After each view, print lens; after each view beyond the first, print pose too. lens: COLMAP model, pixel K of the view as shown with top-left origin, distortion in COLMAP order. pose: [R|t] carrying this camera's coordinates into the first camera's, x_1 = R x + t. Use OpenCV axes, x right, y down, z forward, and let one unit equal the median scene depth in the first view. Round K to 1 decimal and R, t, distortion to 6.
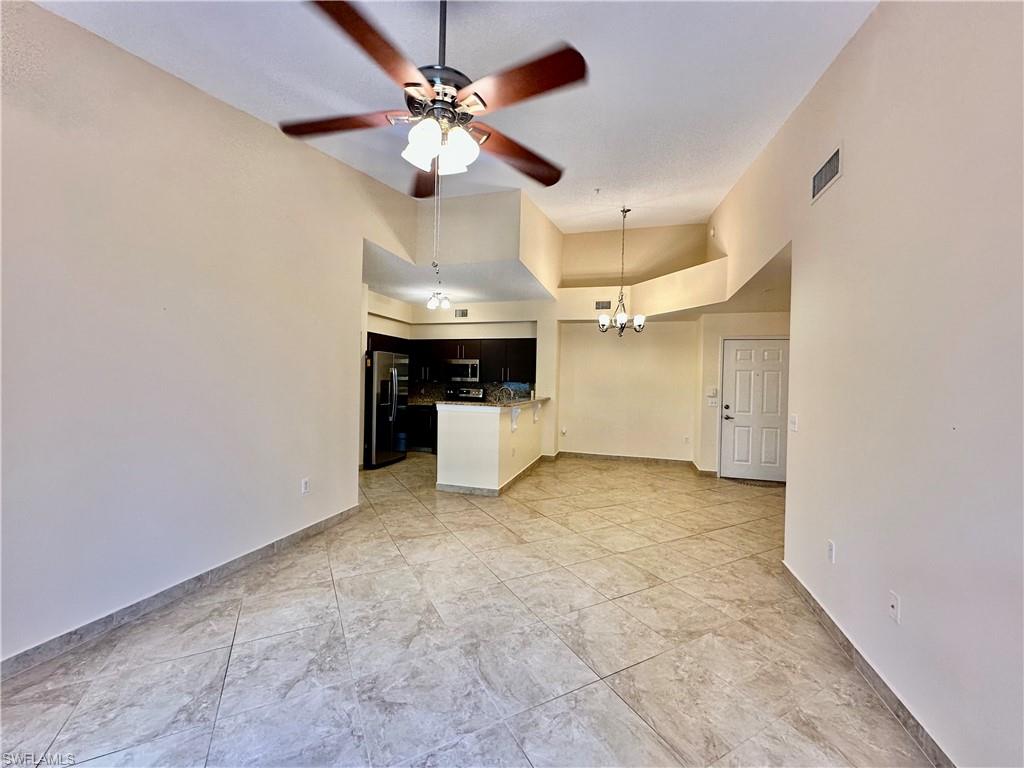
lens RADIAL K [[407.9, 0, 512.0], [0, 407.9, 384.0], [0, 0, 1]] dist [-0.002213, 0.000228]
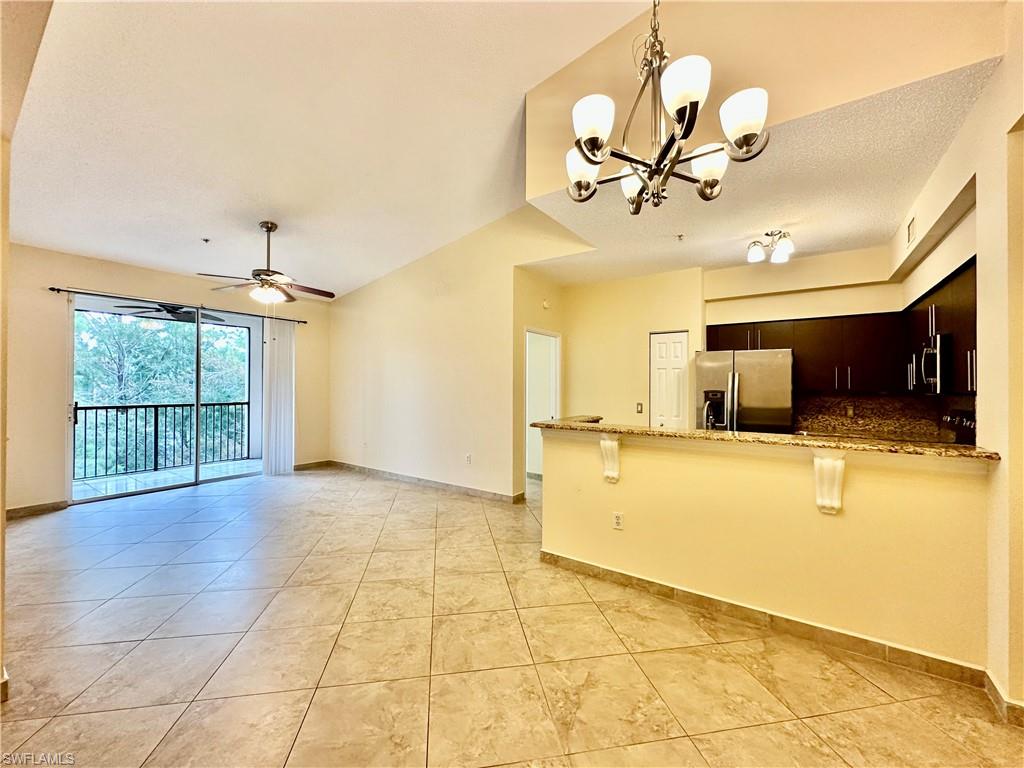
lens RADIAL K [[407.9, 0, 512.0], [0, 407.9, 384.0], [0, 0, 1]] dist [-0.002213, 0.000228]
pose [[-0.320127, -0.026048, -0.947016, 0.496517], [-0.018281, 0.999606, -0.021315, 0.001828], [0.947198, 0.010489, -0.320477, 0.933631]]
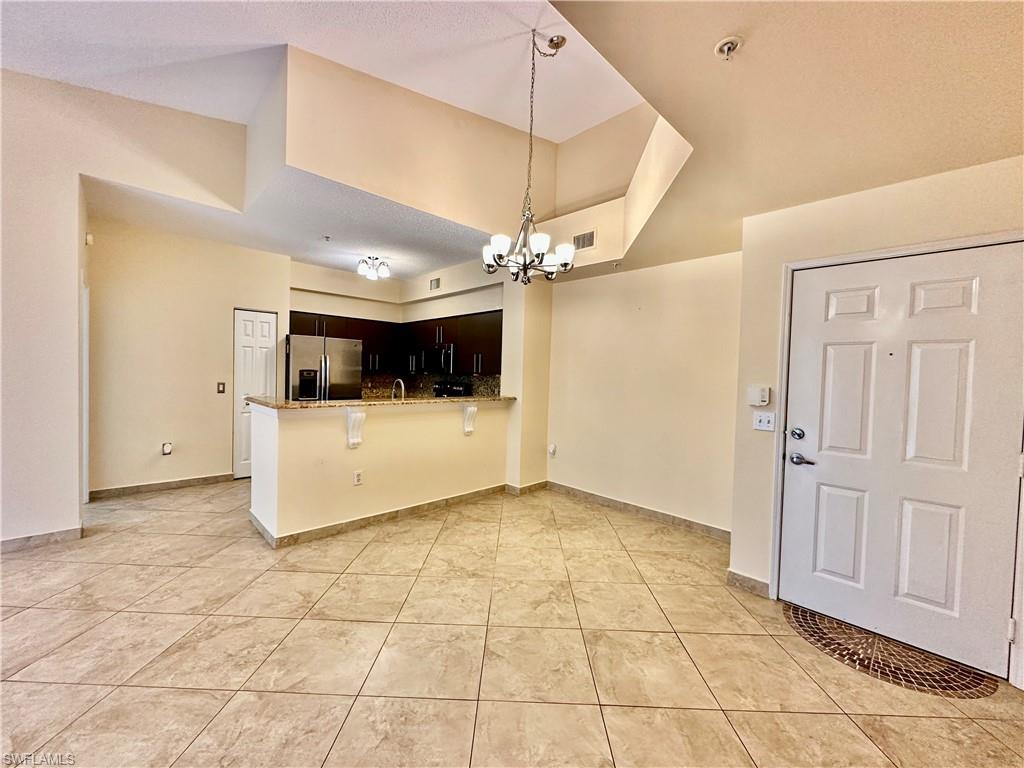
lens RADIAL K [[407.9, 0, 512.0], [0, 407.9, 384.0], [0, 0, 1]] dist [-0.002213, 0.000228]
pose [[0.871958, 0.017303, -0.489275, 0.475204], [-0.013608, 0.999846, 0.011108, 0.005589], [0.489391, -0.003028, 0.872059, 0.502291]]
